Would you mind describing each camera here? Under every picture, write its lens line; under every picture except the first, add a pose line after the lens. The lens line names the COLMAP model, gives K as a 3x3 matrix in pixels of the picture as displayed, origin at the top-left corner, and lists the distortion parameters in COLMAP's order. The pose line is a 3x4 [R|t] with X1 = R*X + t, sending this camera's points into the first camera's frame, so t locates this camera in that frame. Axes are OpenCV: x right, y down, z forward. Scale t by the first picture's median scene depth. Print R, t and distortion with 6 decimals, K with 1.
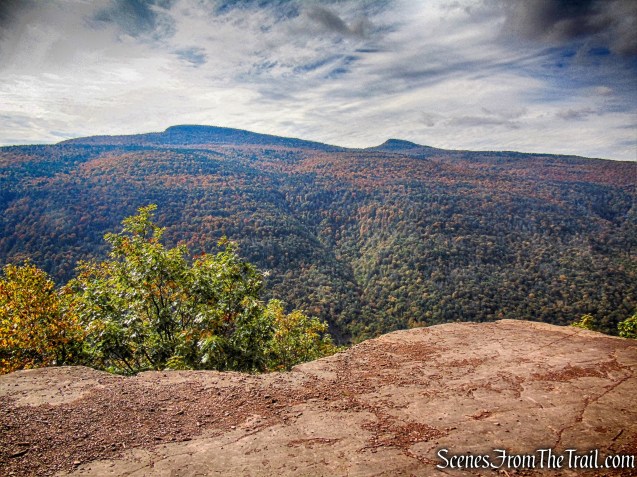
lens RADIAL K [[472.2, 0, 319.6], [0, 472.2, 239.0], [0, 0, 1]] dist [-0.036541, 0.001905]
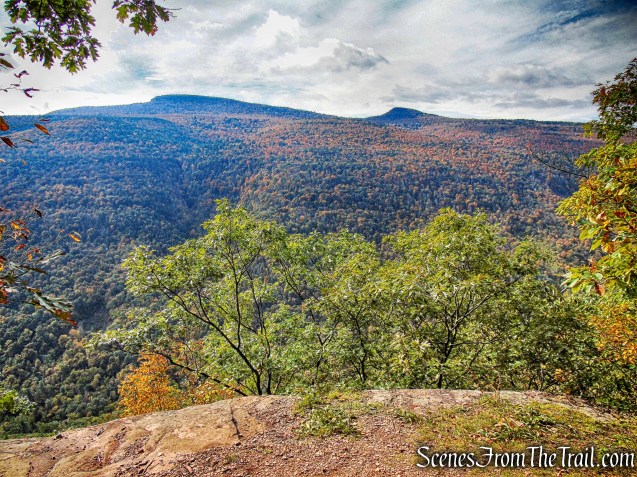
lens RADIAL K [[472.2, 0, 317.7], [0, 472.2, 237.3], [0, 0, 1]] dist [-0.036541, 0.001905]
pose [[0.994264, 0.020175, -0.105032, 0.157084], [-0.014709, 0.998510, 0.052554, -0.000412], [0.105936, -0.050708, 0.993079, 0.054541]]
